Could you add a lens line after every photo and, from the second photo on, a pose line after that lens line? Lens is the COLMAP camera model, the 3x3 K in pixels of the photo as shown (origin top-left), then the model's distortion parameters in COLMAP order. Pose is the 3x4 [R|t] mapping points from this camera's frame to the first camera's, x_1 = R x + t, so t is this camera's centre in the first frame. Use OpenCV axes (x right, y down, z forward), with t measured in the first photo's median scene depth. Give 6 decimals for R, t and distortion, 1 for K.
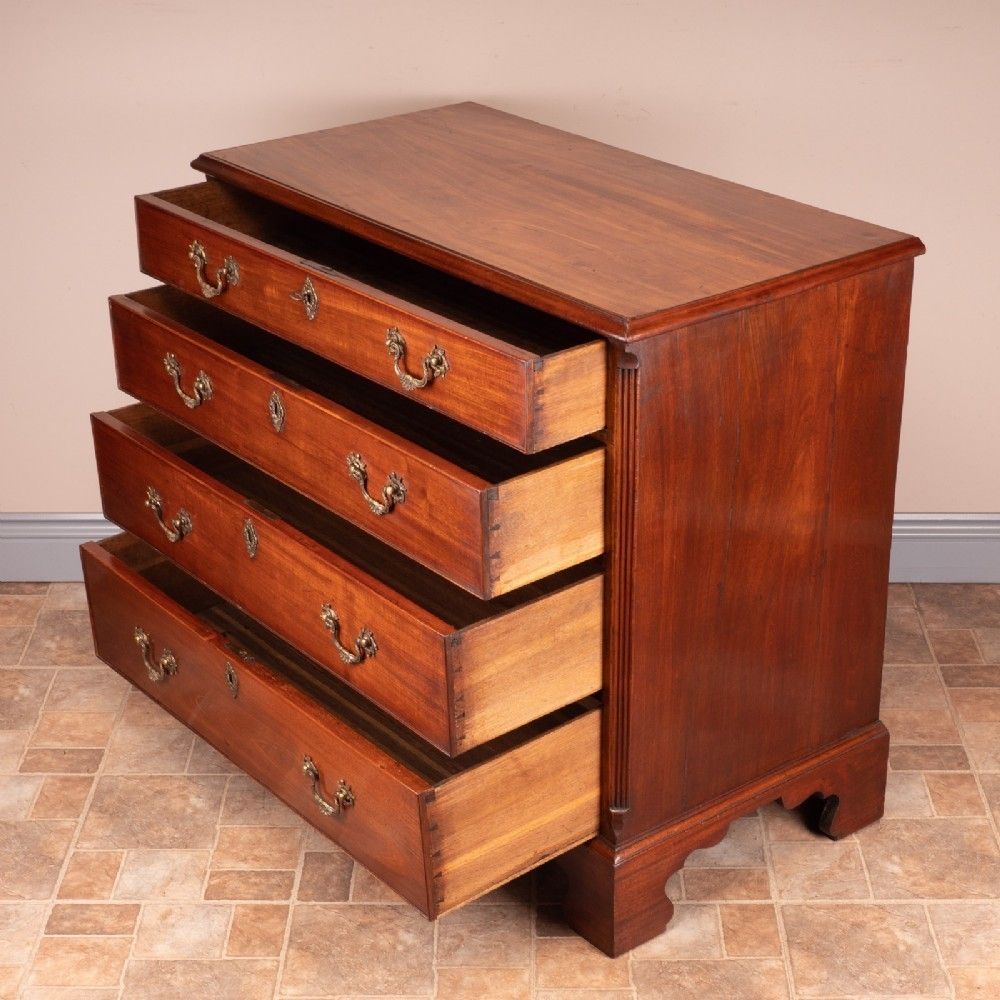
lens RADIAL K [[2136.4, 0, 520.8], [0, 2136.4, 530.4], [0, 0, 1]] dist [0.025716, 0.000000]
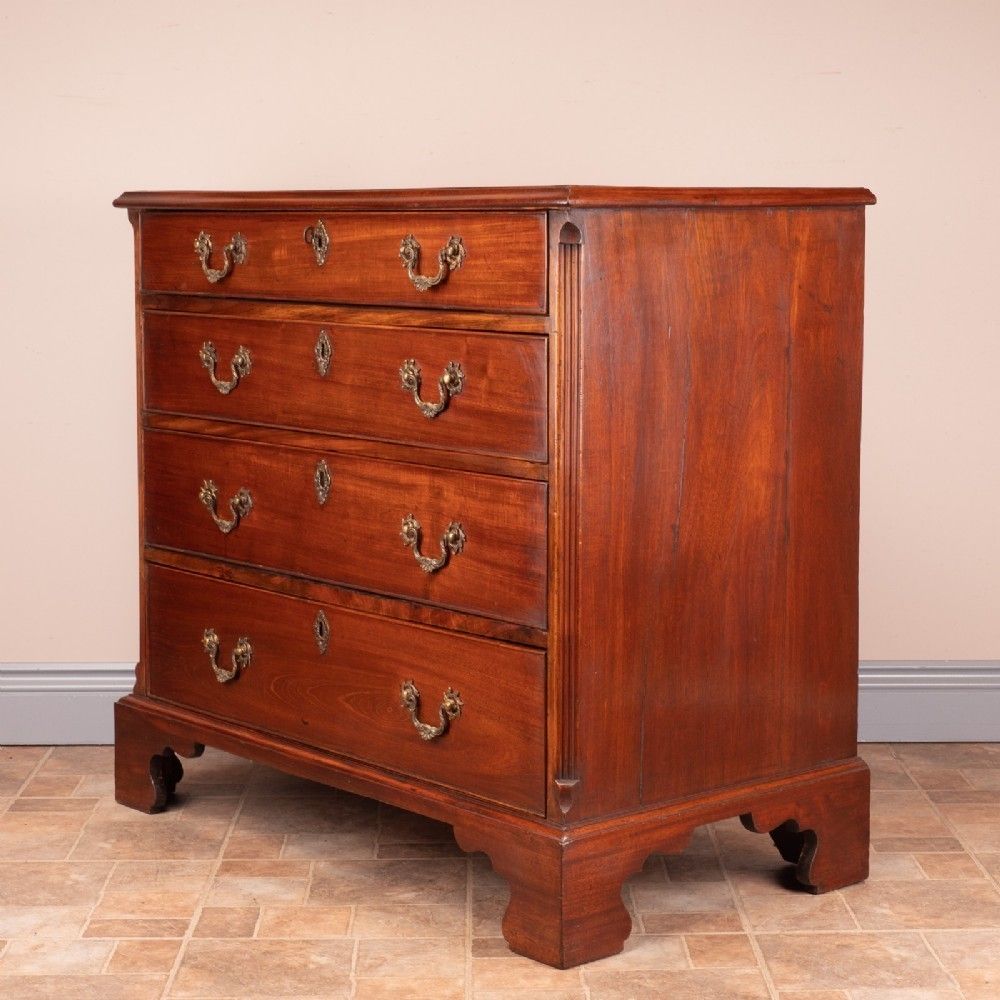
lens RADIAL K [[2353.9, 0, 564.1], [0, 2353.9, 422.1], [0, 0, 1]] dist [0.040006, 0.000000]
pose [[0.998945, 0.005276, 0.045610, -0.000220], [0.010791, 0.938579, -0.344895, 0.308459], [-0.044628, 0.345024, 0.937532, 0.037602]]
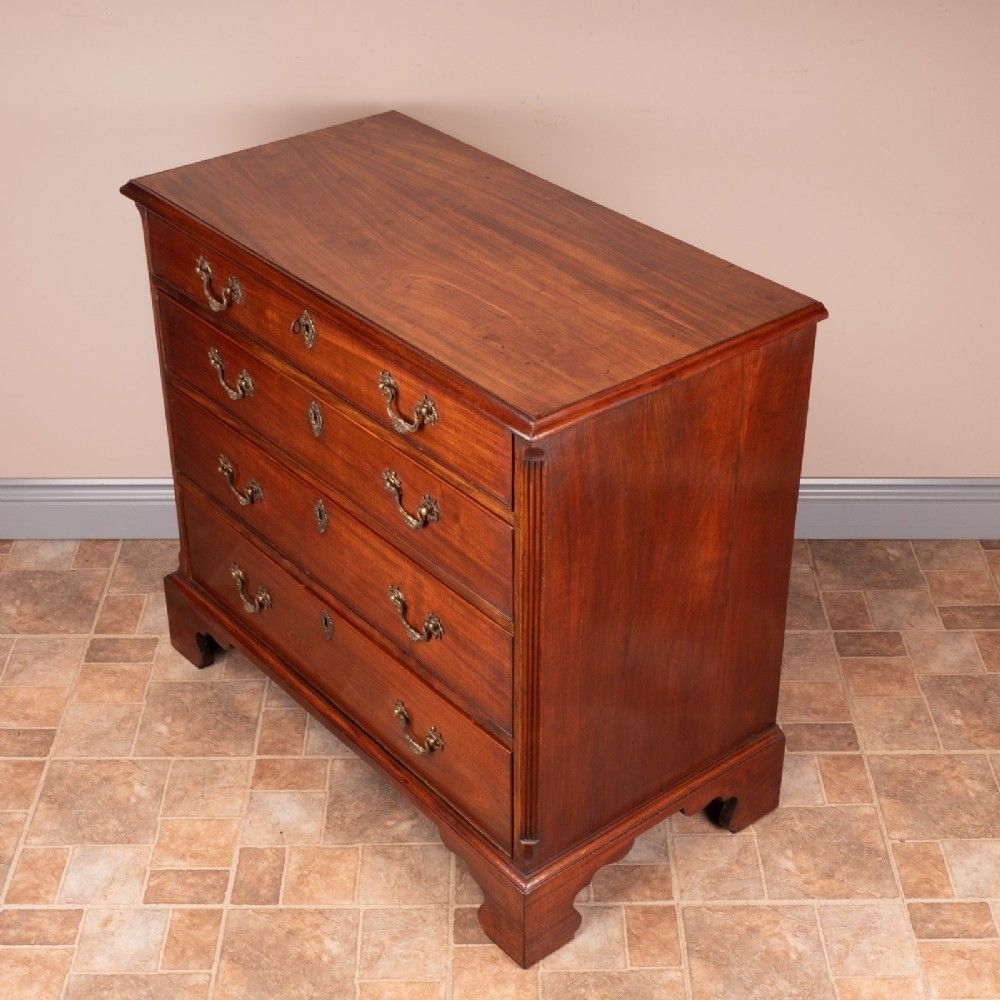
lens RADIAL K [[1778.1, 0, 526.4], [0, 1778.1, 477.1], [0, 0, 1]] dist [0.014704, 0.000000]
pose [[0.999725, -0.001491, 0.023390, 0.022856], [-0.001109, 0.993846, 0.110765, -0.138359], [-0.023411, -0.110761, 0.993571, 0.136899]]
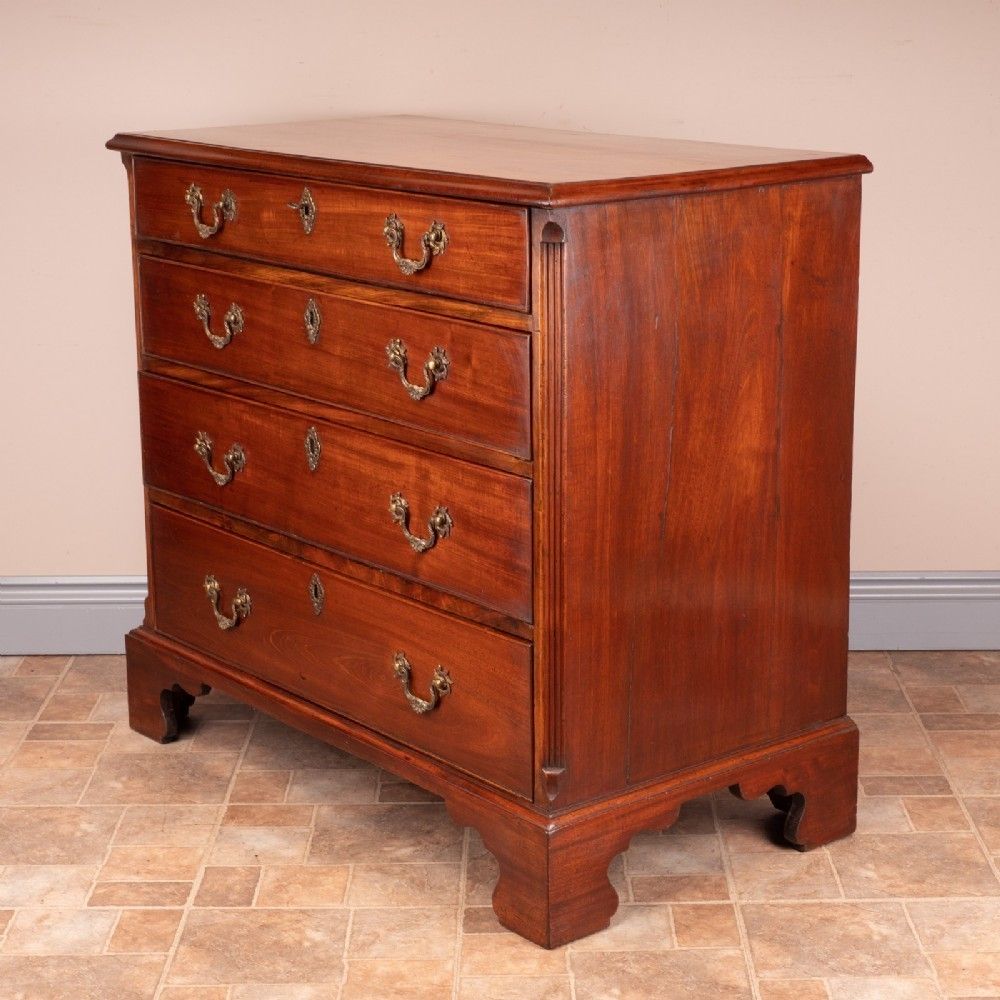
lens RADIAL K [[2237.1, 0, 552.5], [0, 2237.1, 480.4], [0, 0, 1]] dist [0.023432, 0.000000]
pose [[0.999827, -0.002790, 0.018409, 0.027149], [0.006493, 0.978879, -0.204335, 0.192028], [-0.017450, 0.204419, 0.978728, 0.058349]]
